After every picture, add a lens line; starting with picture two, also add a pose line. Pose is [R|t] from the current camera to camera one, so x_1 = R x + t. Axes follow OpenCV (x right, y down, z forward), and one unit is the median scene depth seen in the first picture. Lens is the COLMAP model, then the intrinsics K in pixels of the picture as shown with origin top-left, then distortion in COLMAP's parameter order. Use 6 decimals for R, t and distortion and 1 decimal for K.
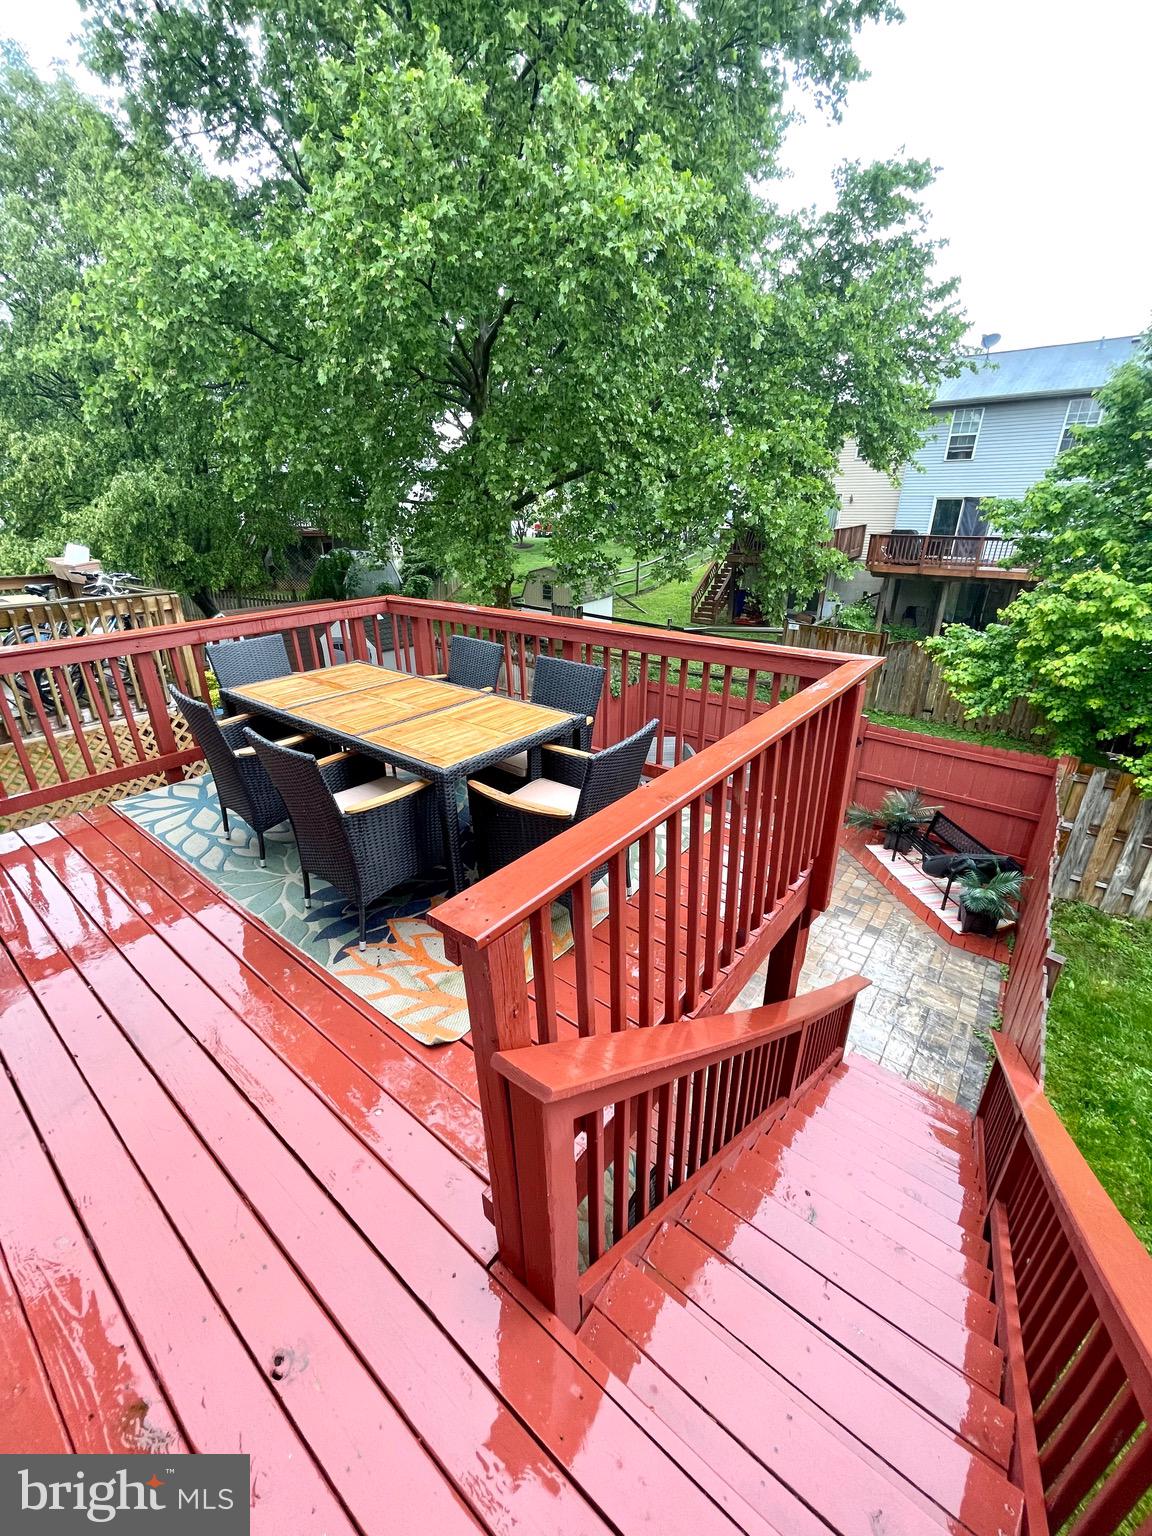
lens RADIAL K [[618.9, 0, 572.3], [0, 618.9, 762.7], [0, 0, 1]] dist [-0.012109, 0.006972]
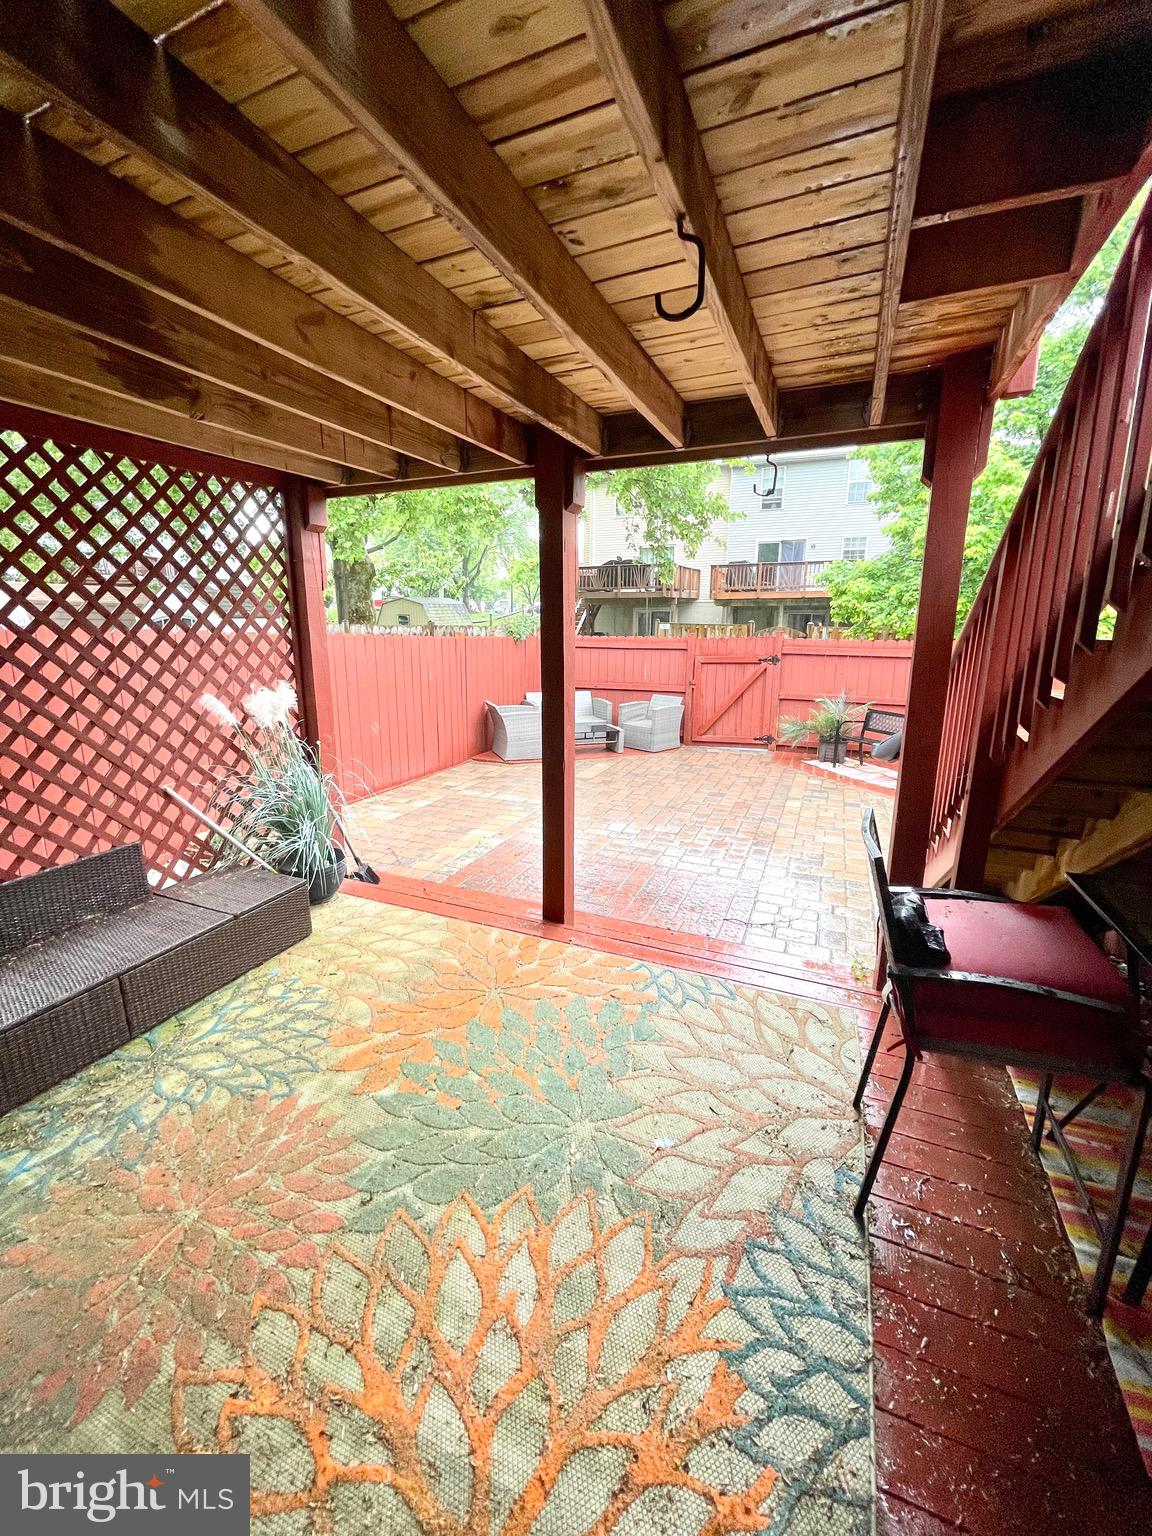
lens RADIAL K [[618.9, 0, 572.3], [0, 618.9, 762.7], [0, 0, 1]] dist [-0.012109, 0.006972]
pose [[0.965277, -0.056063, 0.255141, -0.100085], [0.097803, 0.983223, -0.153971, 0.234900], [-0.242229, 0.173578, 0.954566, 0.173643]]
